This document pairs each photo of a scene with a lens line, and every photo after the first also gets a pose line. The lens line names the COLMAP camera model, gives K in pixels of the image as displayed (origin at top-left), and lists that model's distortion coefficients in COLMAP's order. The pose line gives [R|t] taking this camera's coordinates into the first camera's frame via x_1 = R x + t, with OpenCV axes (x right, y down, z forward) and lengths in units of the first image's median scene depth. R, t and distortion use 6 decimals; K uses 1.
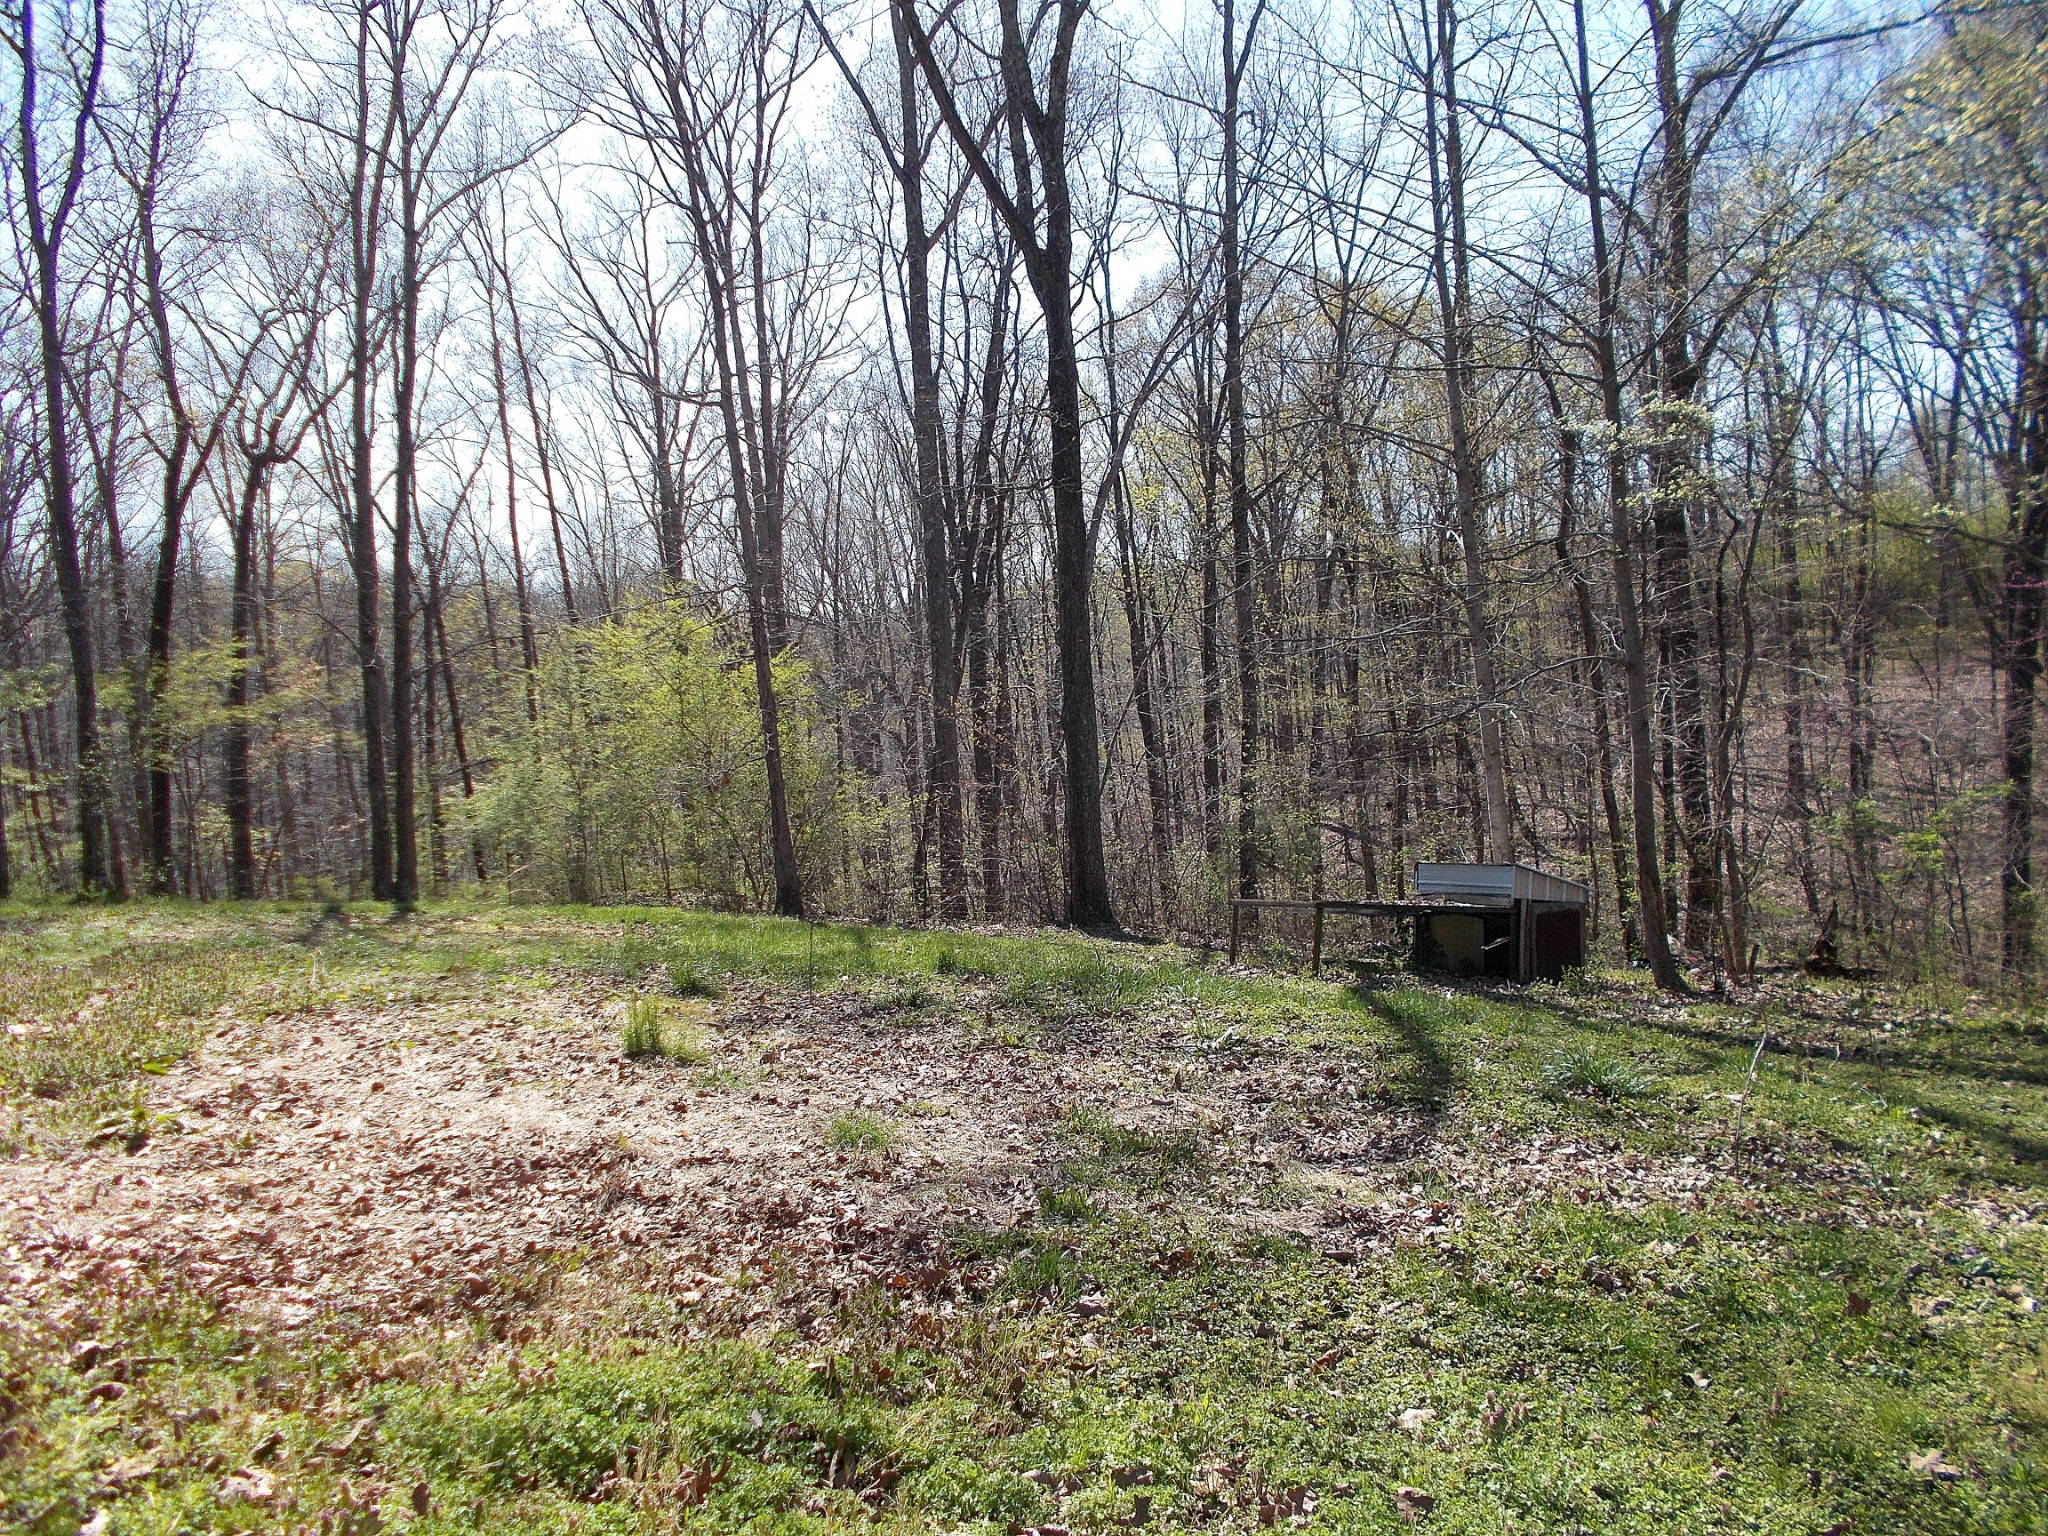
lens RADIAL K [[1548.4, 0, 1007.4], [0, 1548.4, 752.3], [0, 0, 1]] dist [-0.002600, -0.011329]
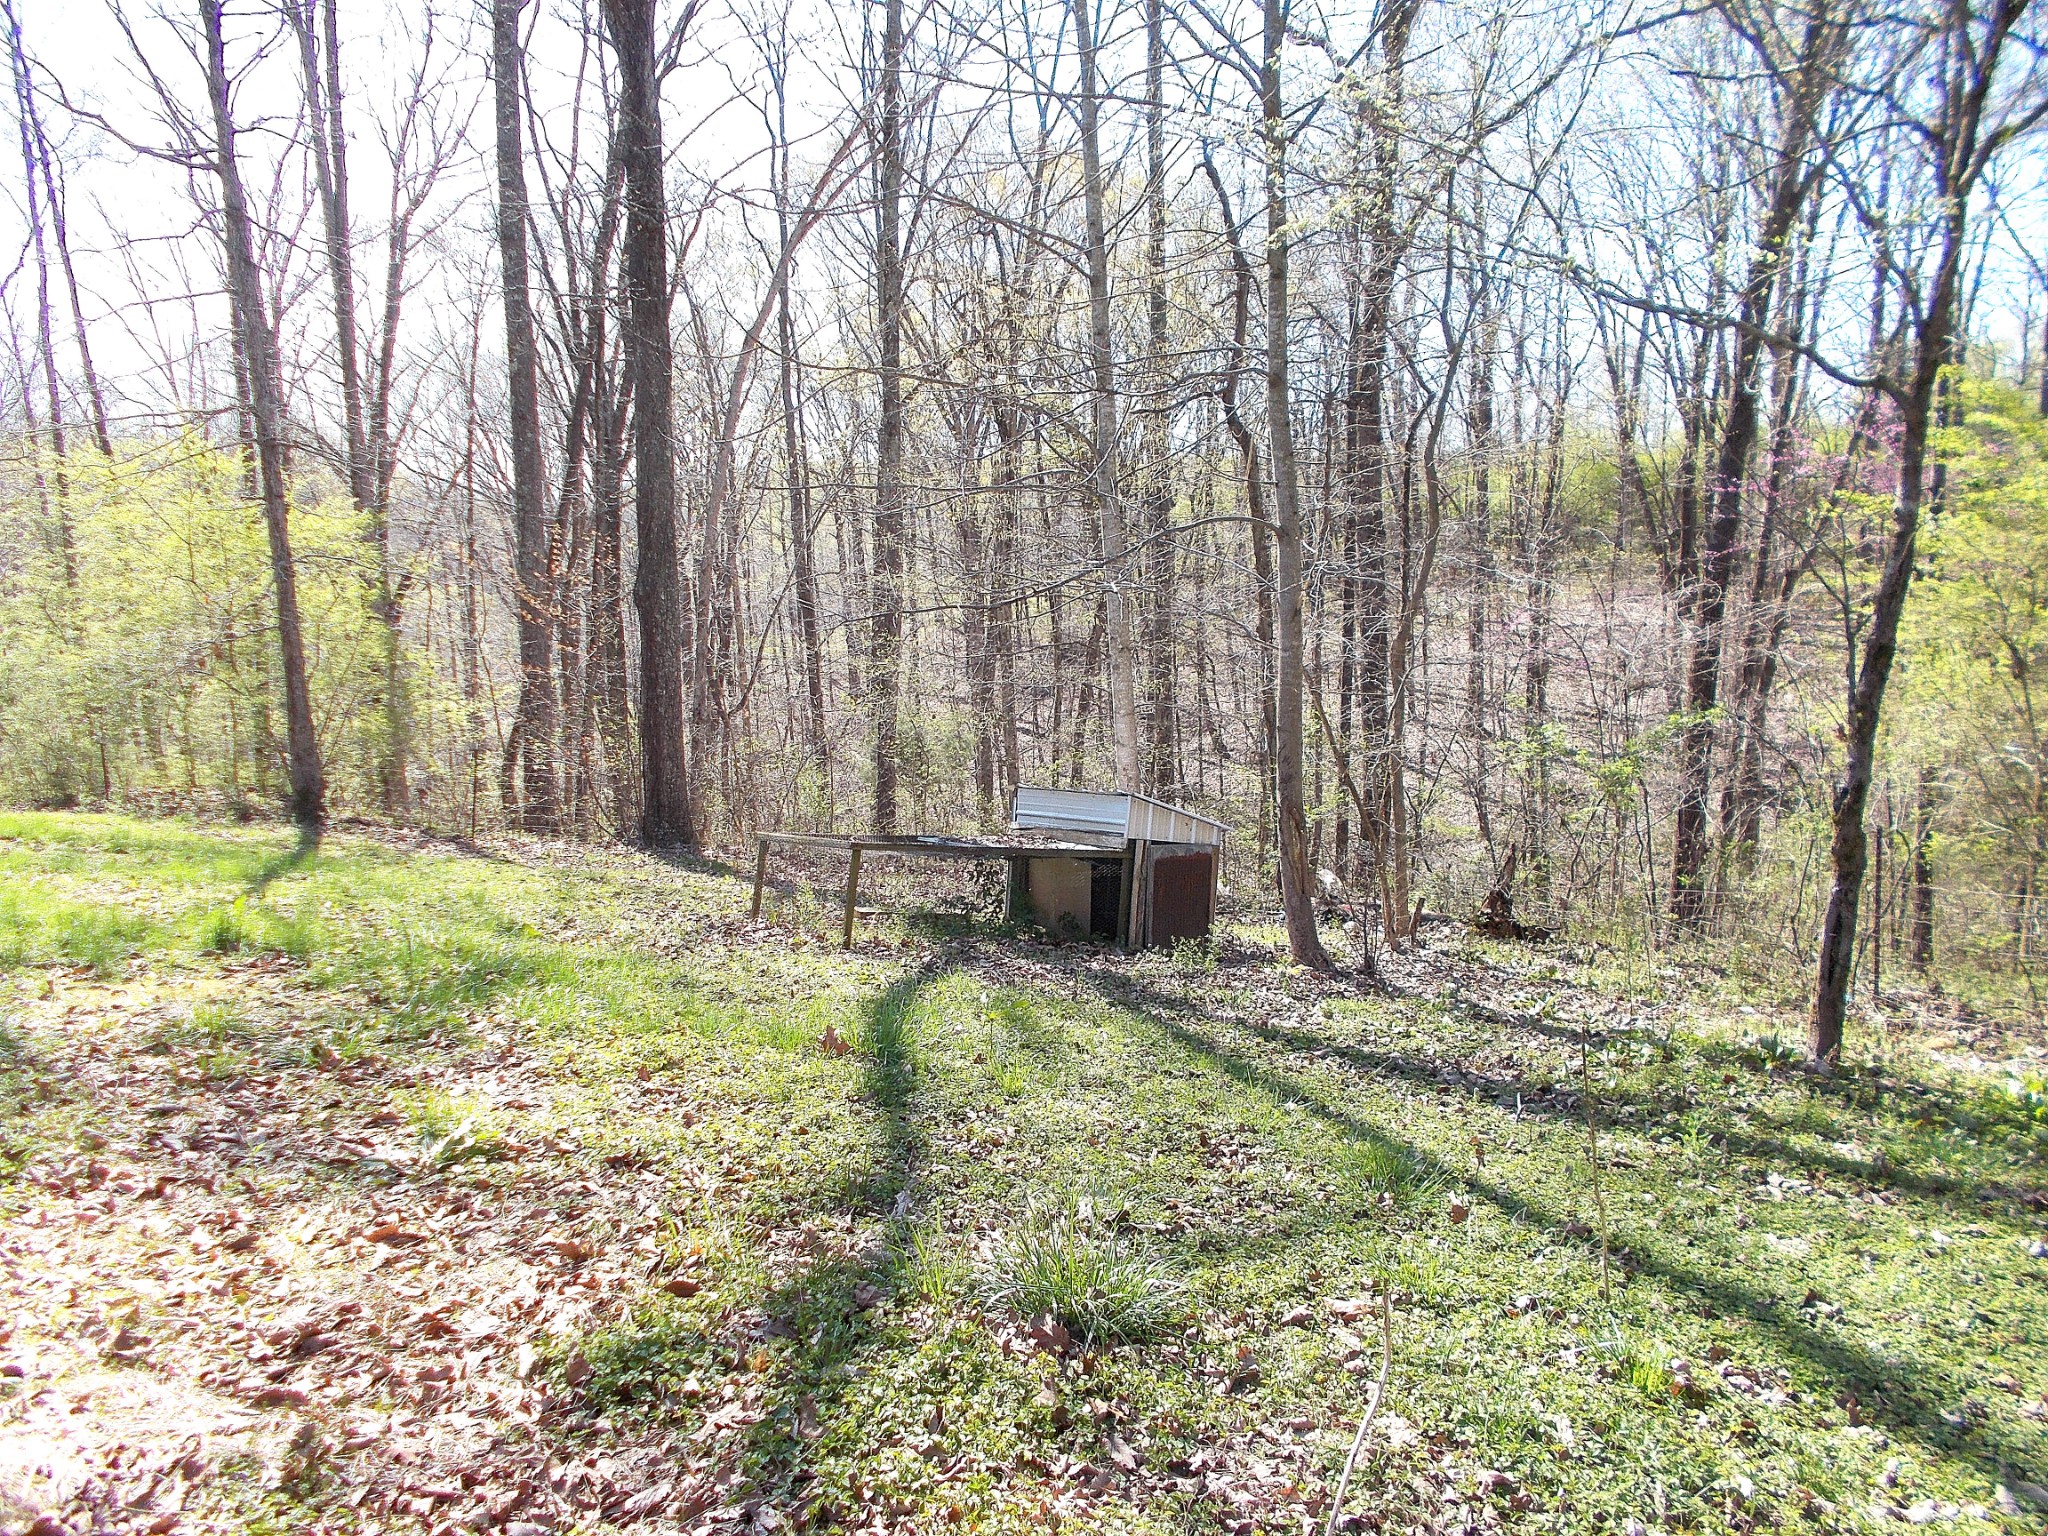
lens RADIAL K [[1561.5, 0, 1012.3], [0, 1561.5, 754.9], [0, 0, 1]] dist [-0.003018, 0.005734]
pose [[0.982707, 0.023472, 0.183672, 0.120910], [-0.035602, 0.997377, 0.063027, 0.005996], [-0.181711, -0.068476, 0.980965, 0.240322]]
